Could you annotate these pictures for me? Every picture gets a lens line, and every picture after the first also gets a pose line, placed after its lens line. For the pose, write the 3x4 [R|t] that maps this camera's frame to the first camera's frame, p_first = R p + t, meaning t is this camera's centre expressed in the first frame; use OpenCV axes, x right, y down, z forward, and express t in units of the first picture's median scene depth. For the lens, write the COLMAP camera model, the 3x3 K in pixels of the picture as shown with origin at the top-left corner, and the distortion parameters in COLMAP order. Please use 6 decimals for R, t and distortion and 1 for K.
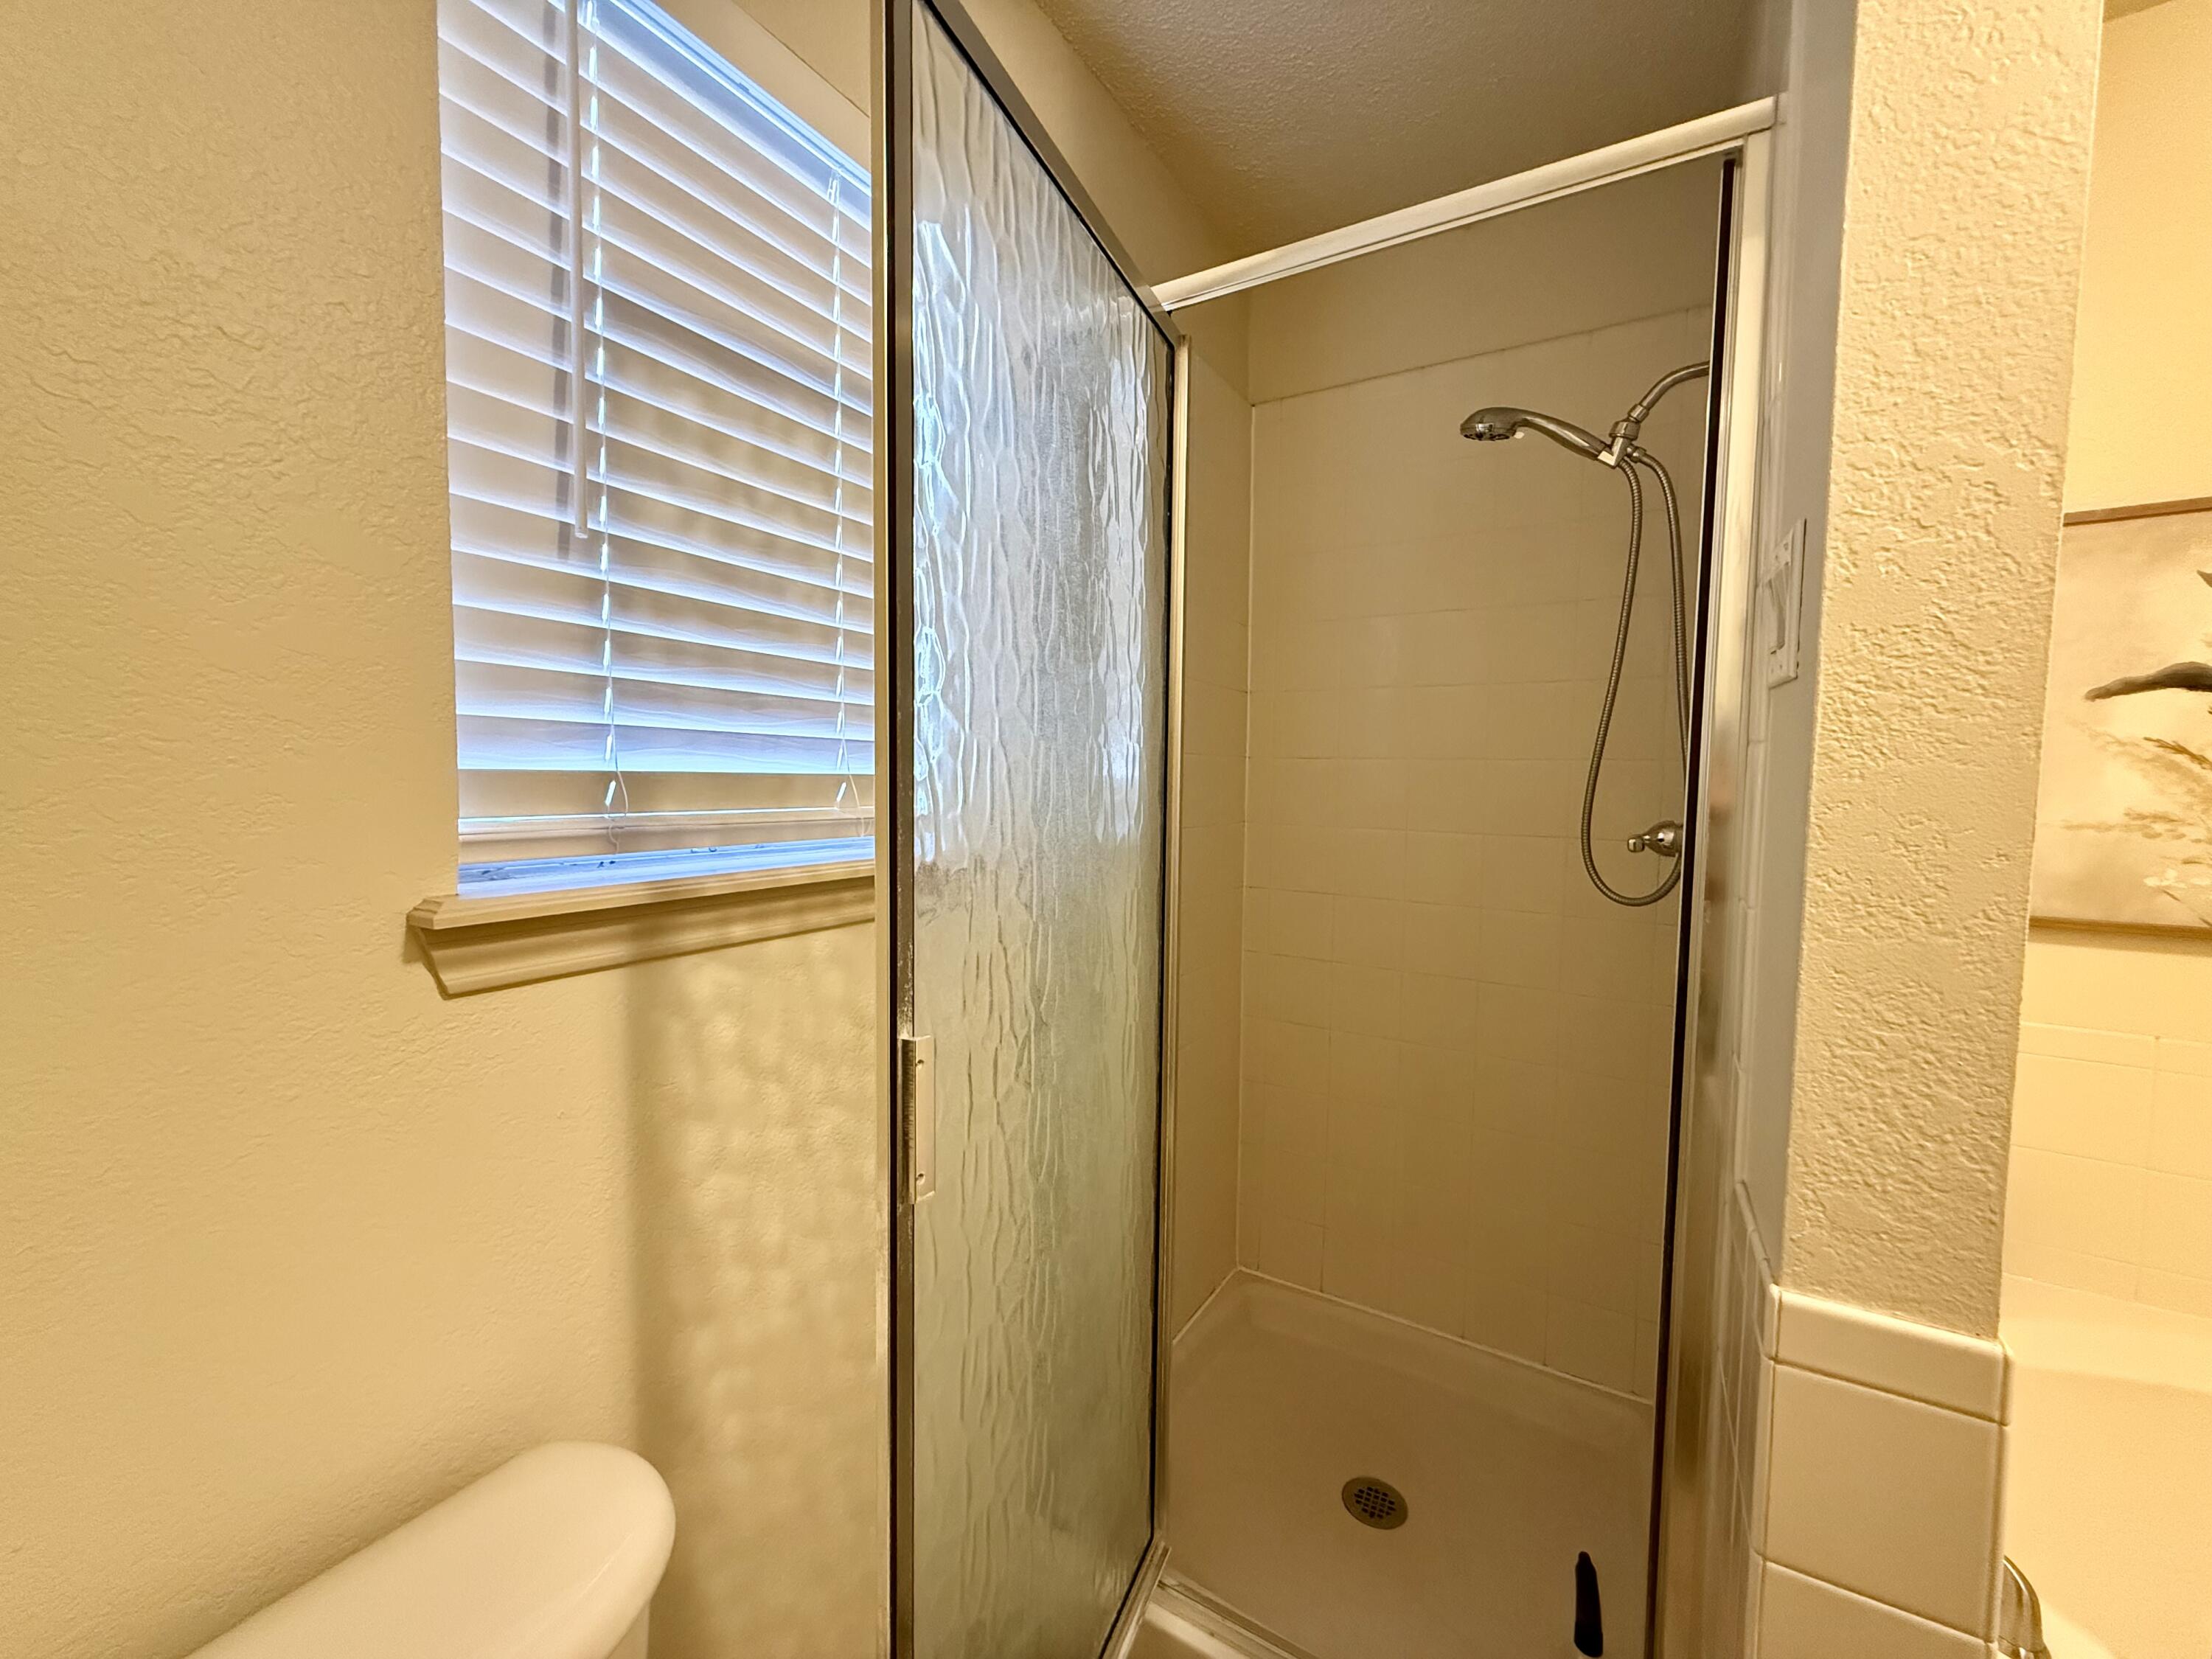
lens RADIAL K [[889.2, 0, 1106.6], [0, 889.2, 828.4], [0, 0, 1]] dist [0.014122, 0.000235]
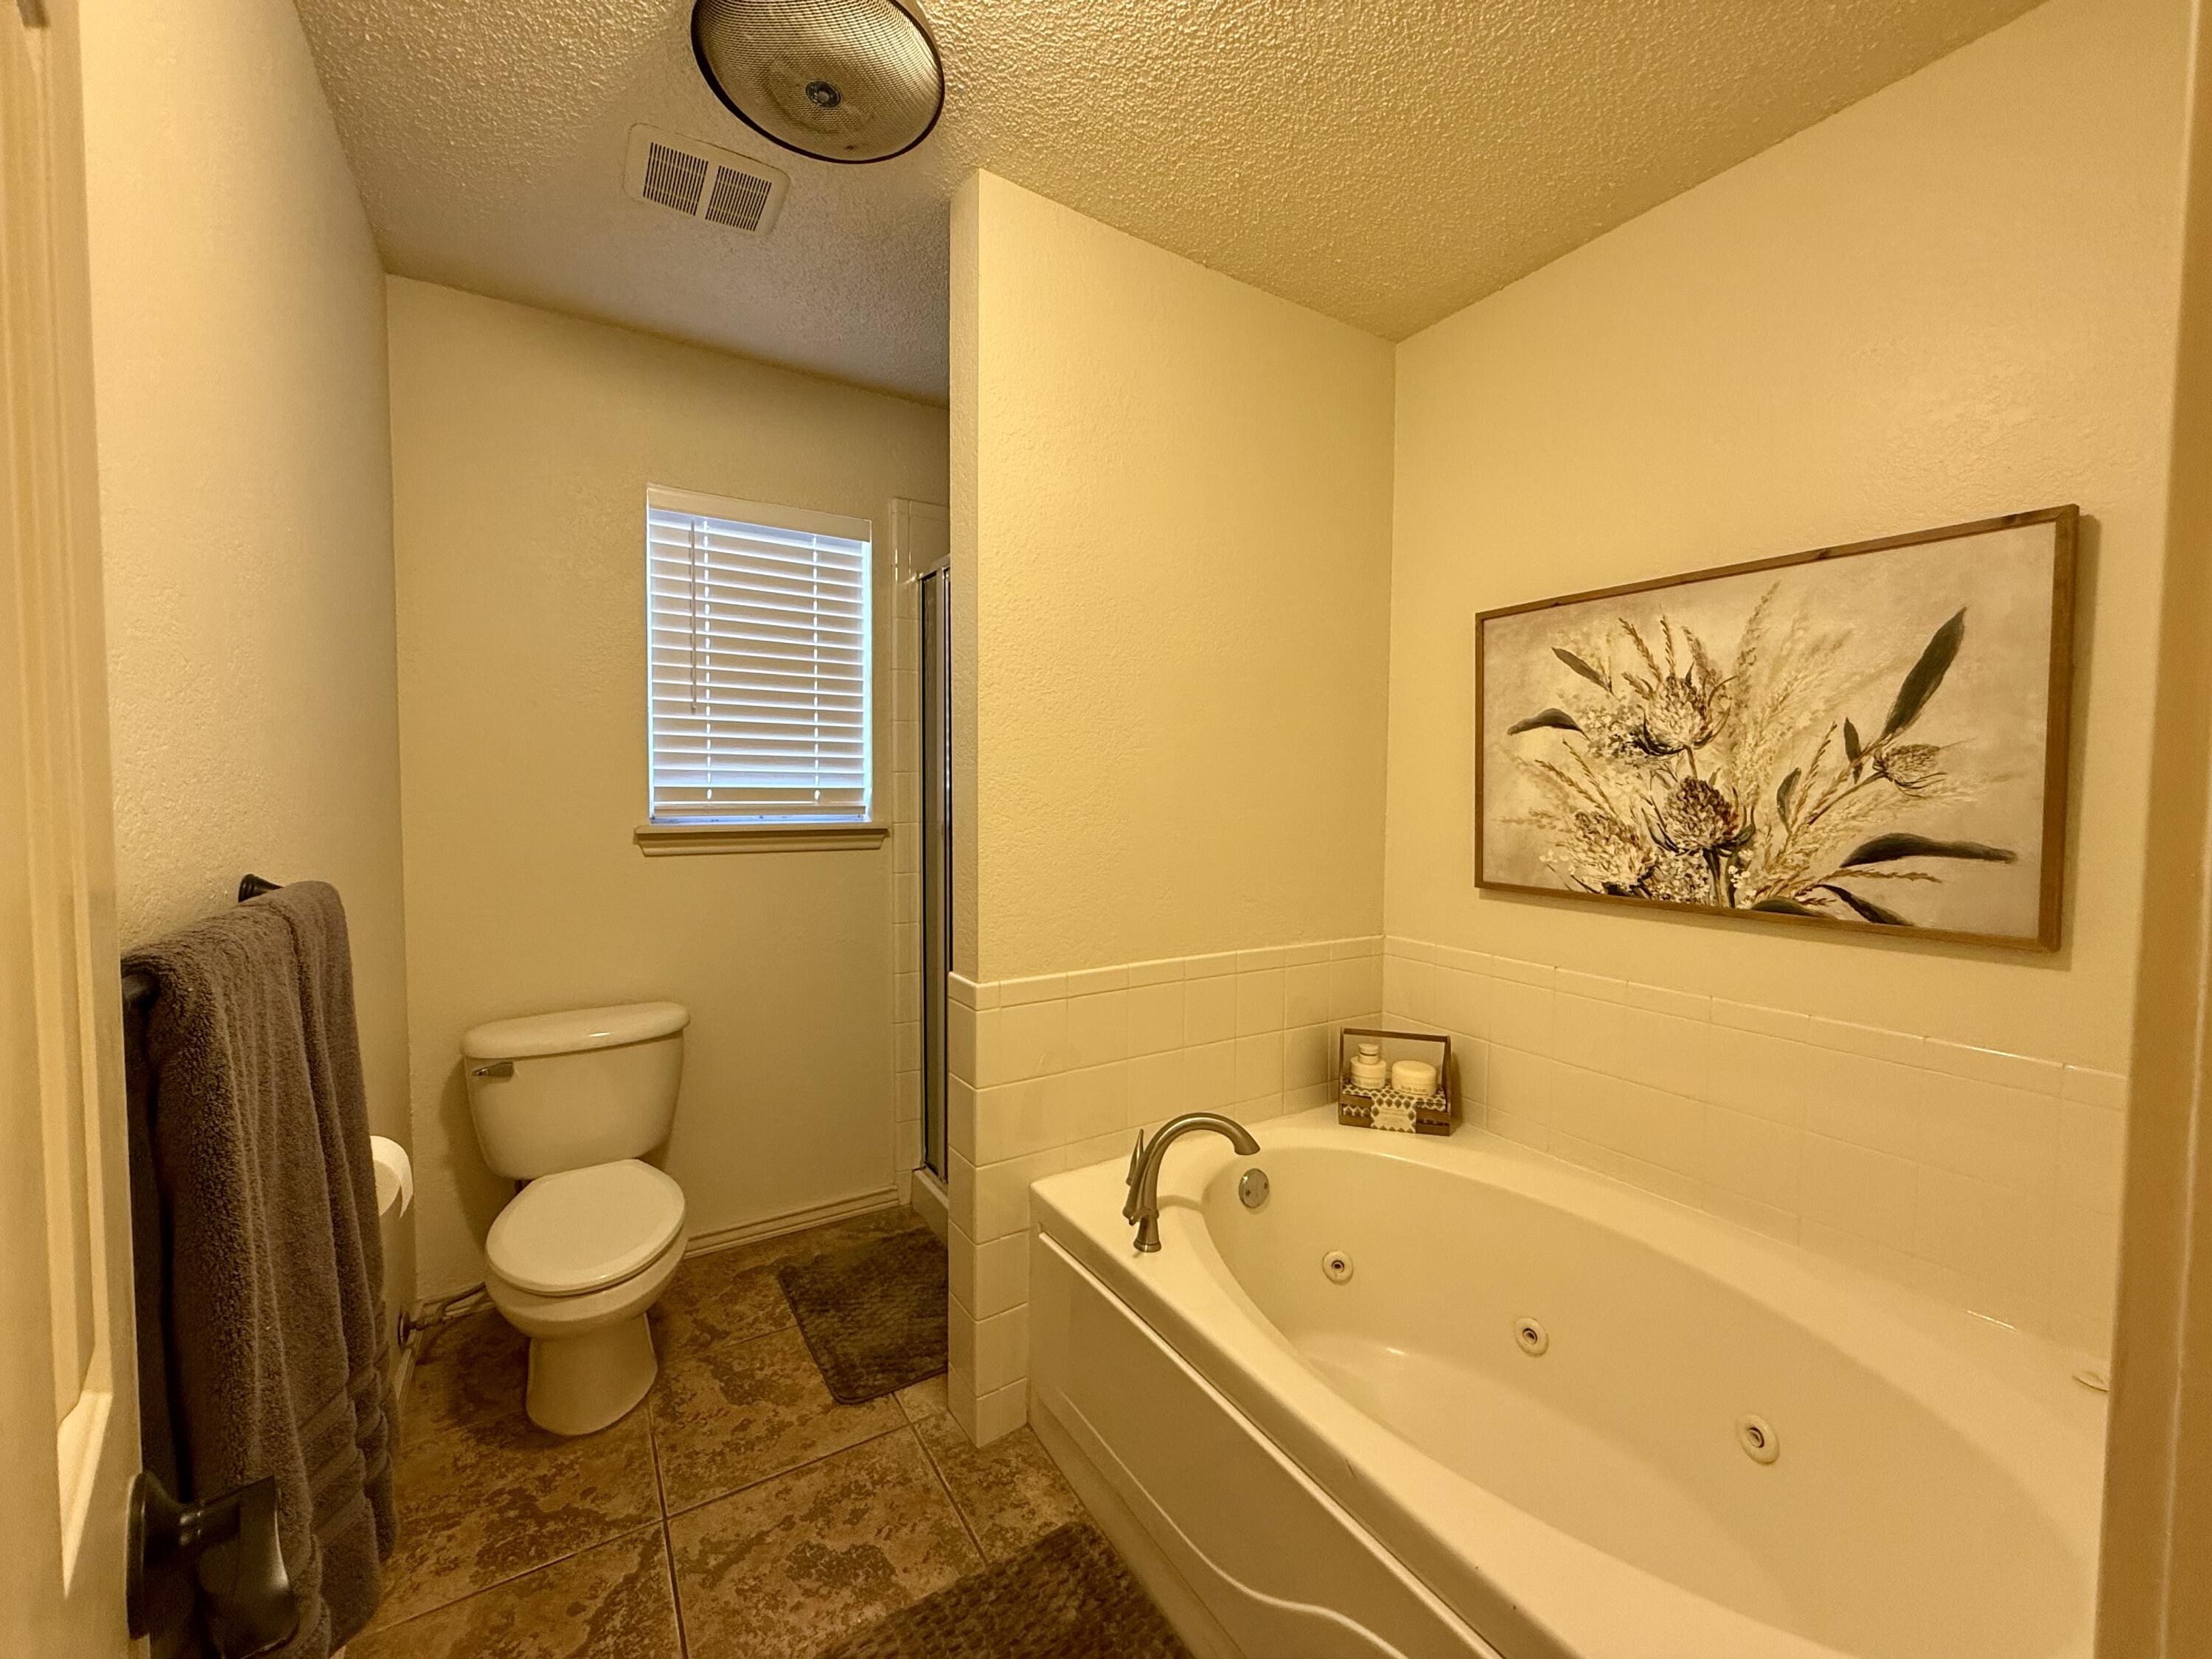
lens RADIAL K [[889.2, 0, 1106.4], [0, 889.2, 827.5], [0, 0, 1]] dist [0.014122, 0.000235]
pose [[0.890470, 0.014604, -0.454808, 1.193610], [-0.025937, 0.999489, -0.018689, 0.054166], [0.454302, 0.028439, 0.890394, -0.598712]]
